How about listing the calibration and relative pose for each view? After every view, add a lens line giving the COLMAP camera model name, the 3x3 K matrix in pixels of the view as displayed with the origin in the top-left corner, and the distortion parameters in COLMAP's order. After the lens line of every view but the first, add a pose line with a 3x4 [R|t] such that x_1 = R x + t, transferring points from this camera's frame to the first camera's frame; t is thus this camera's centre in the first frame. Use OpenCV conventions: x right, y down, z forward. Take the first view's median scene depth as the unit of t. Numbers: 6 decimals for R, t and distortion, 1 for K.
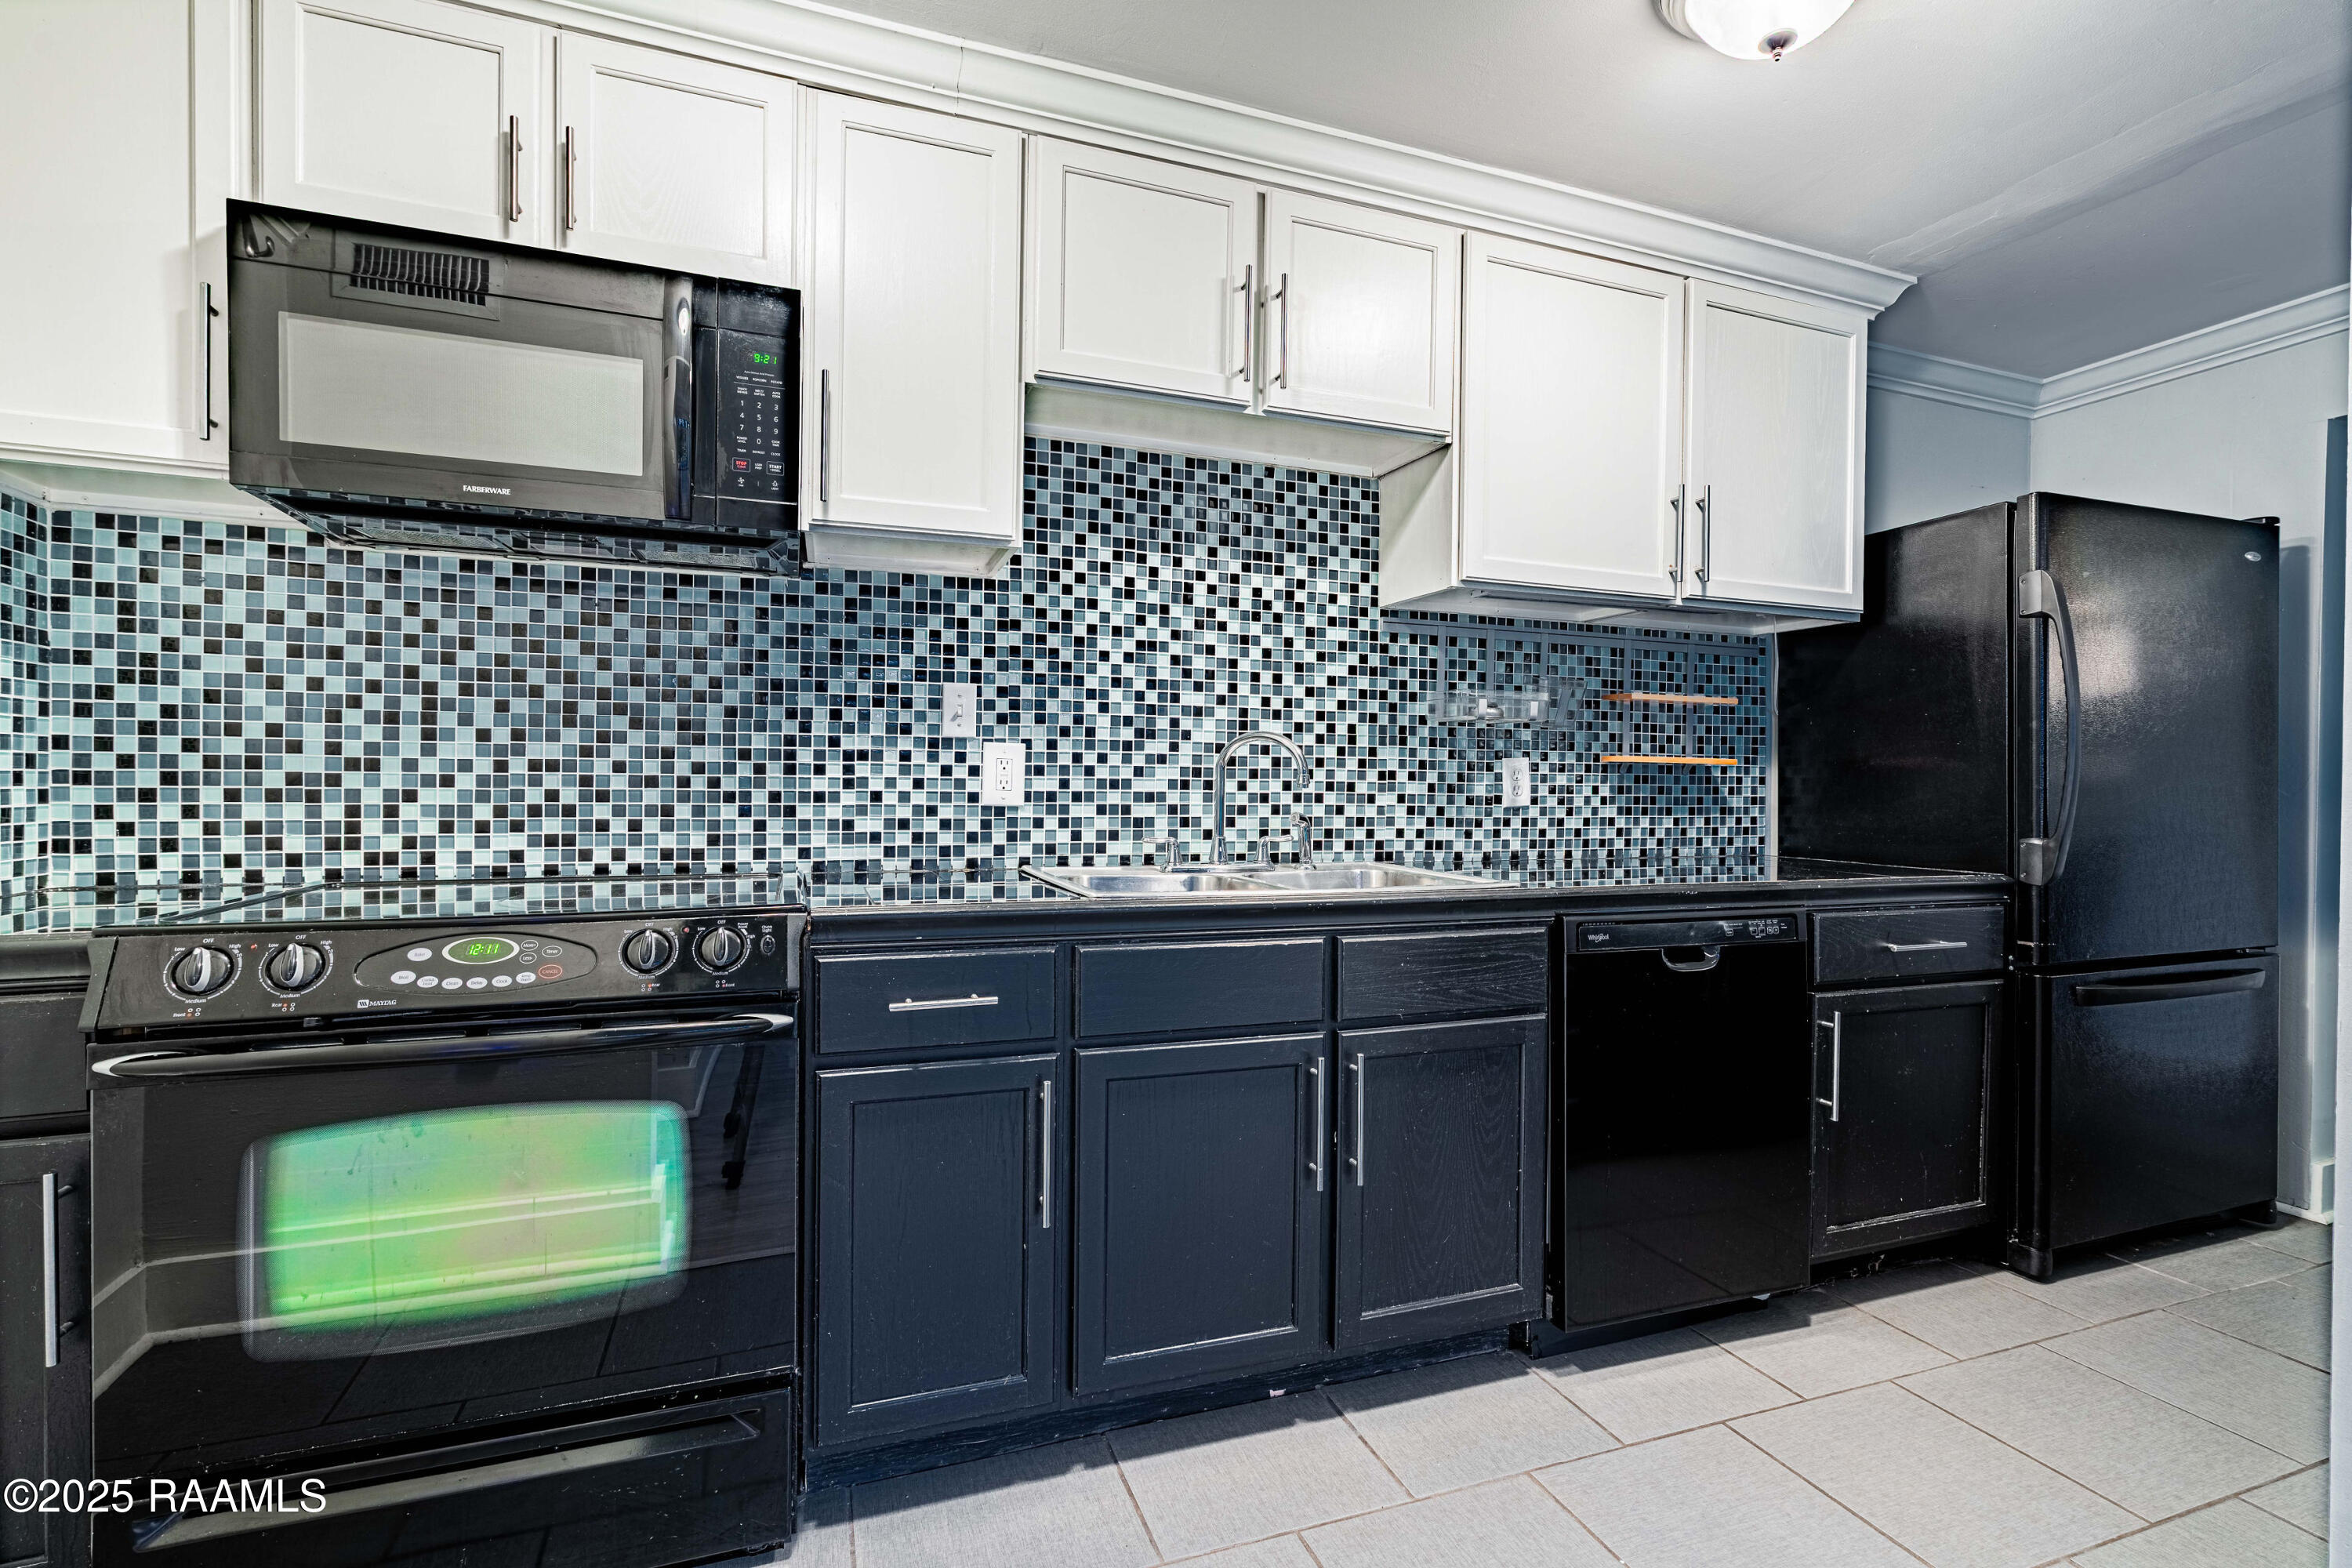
lens RADIAL K [[1061.8, 0, 1180.3], [0, 1061.8, 784.4], [0, 0, 1]] dist [0.003283, 0.001217]
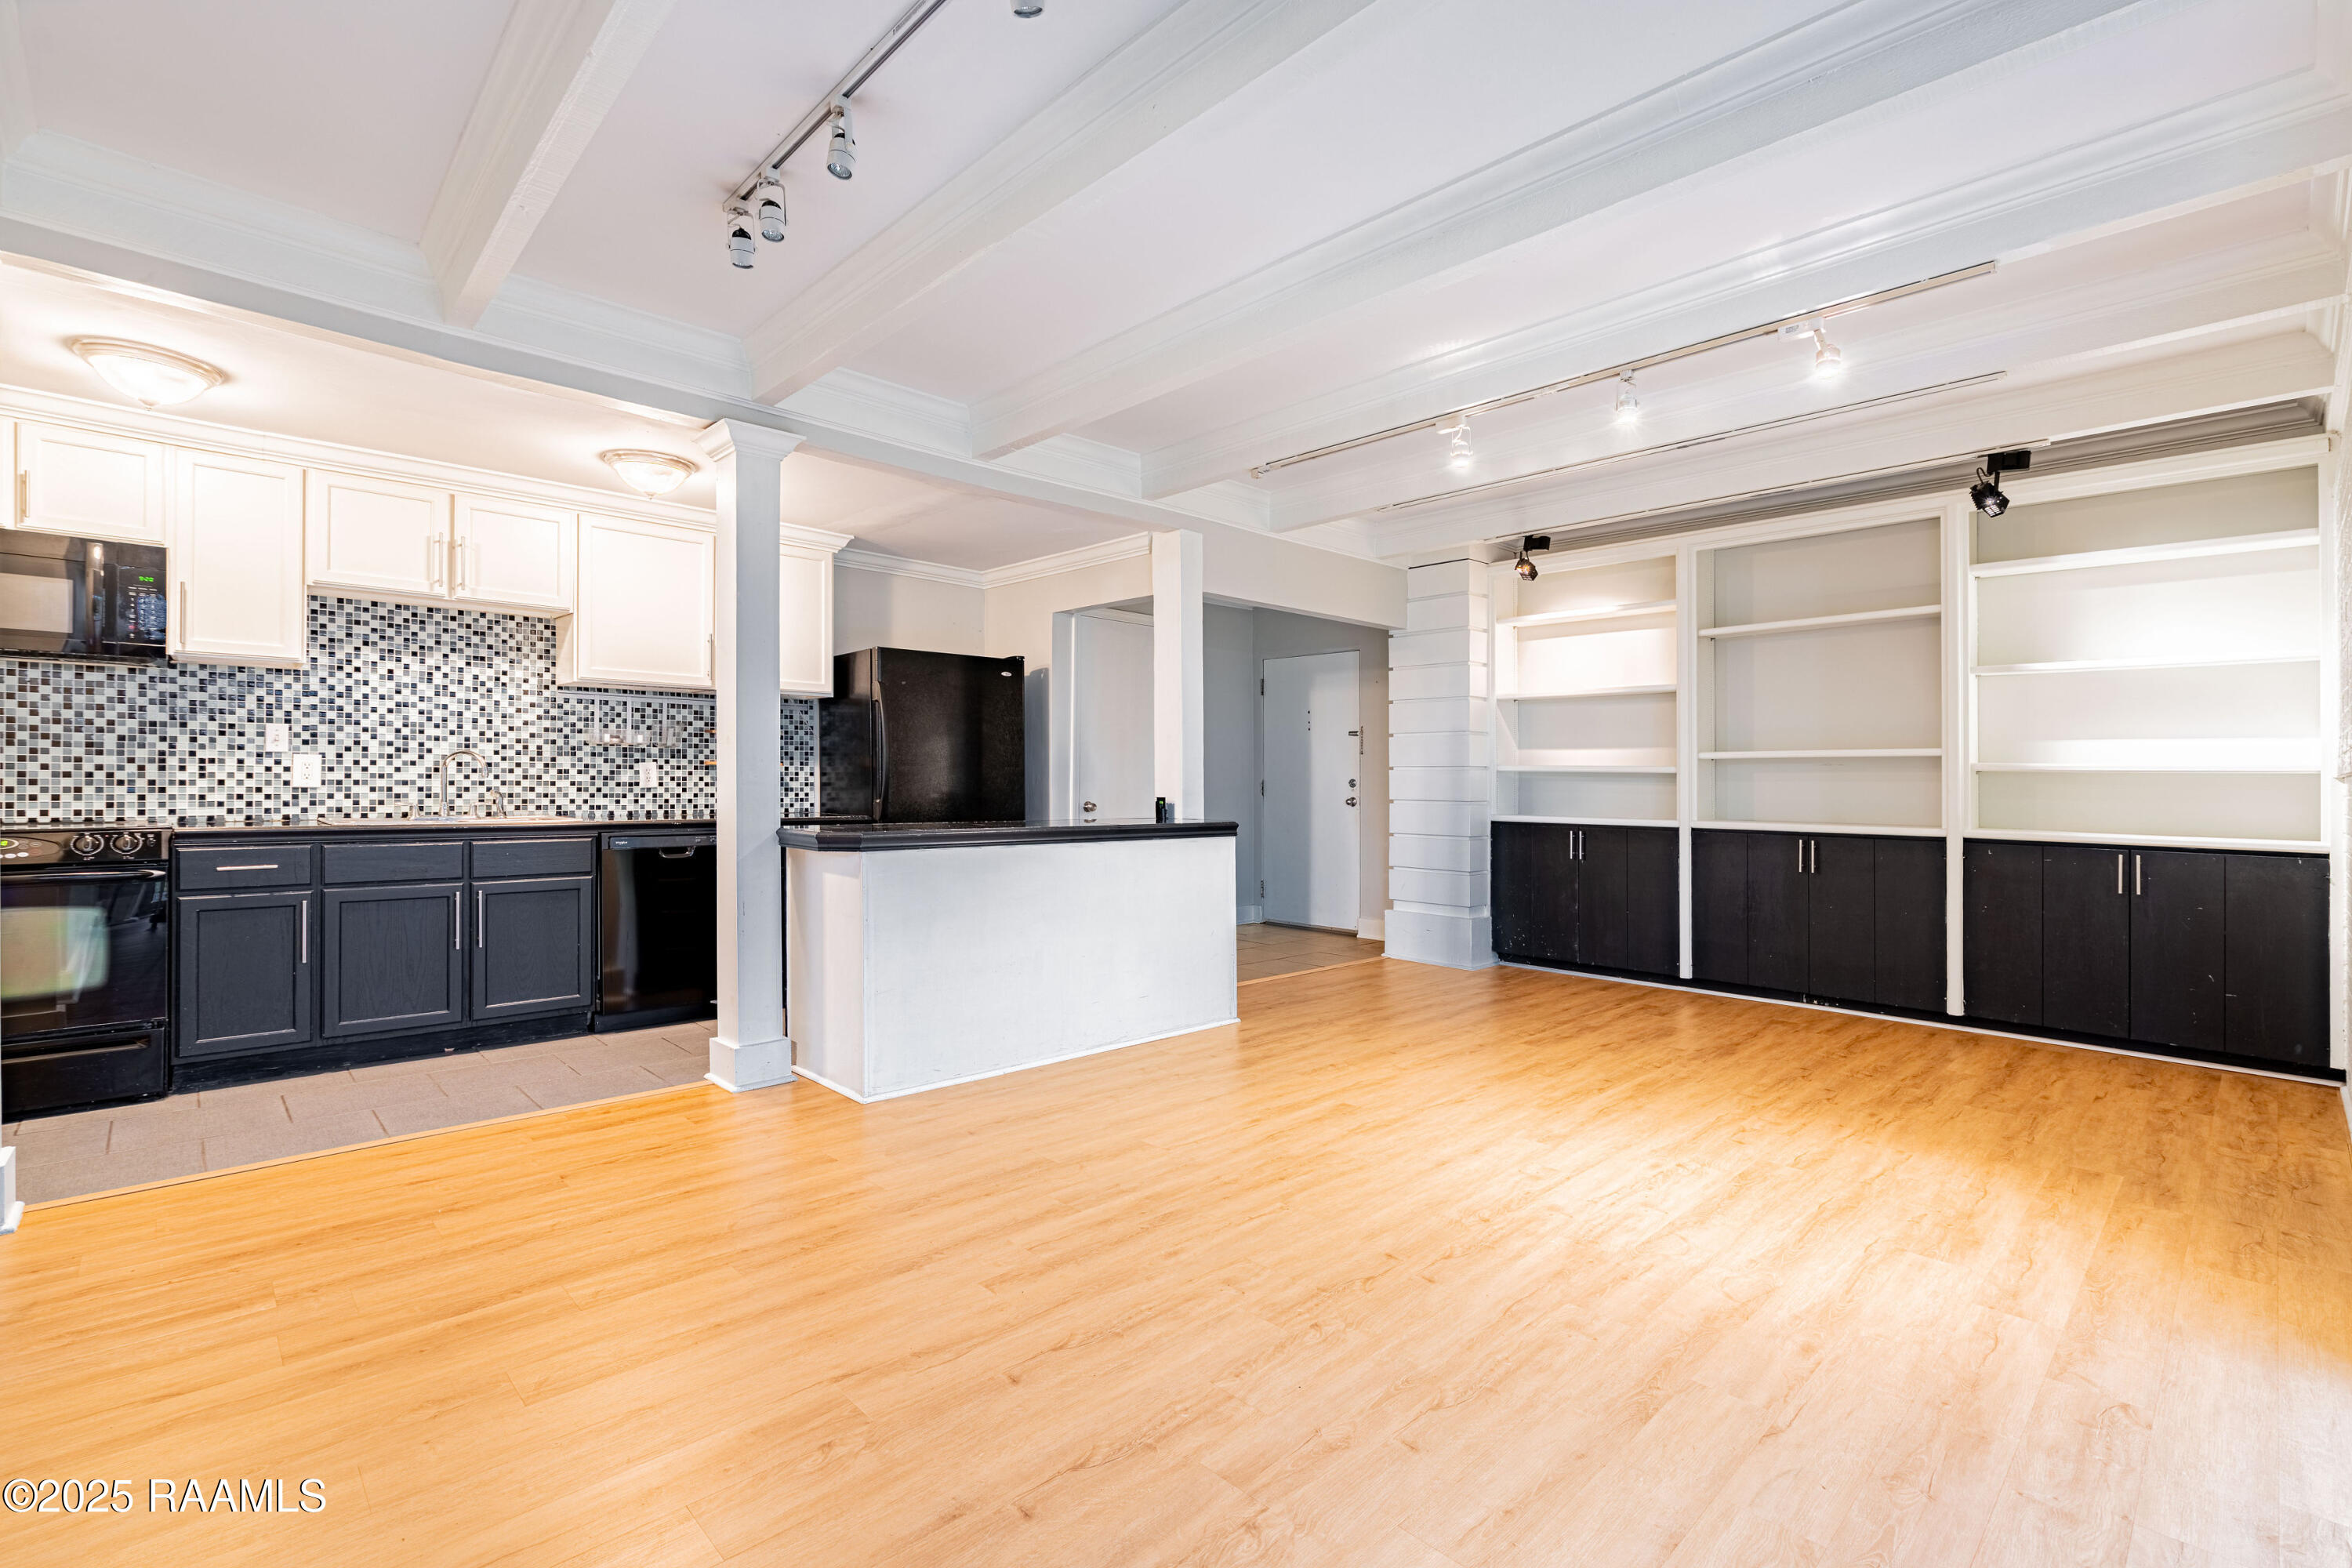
lens RADIAL K [[1061.8, 0, 1176.4], [0, 1061.8, 785.0], [0, 0, 1]] dist [0.003283, 0.001217]
pose [[0.917375, -0.003092, 0.398011, 0.498764], [-0.000623, 0.999957, 0.009205, -0.002167], [-0.398023, -0.008693, 0.917334, -1.364331]]
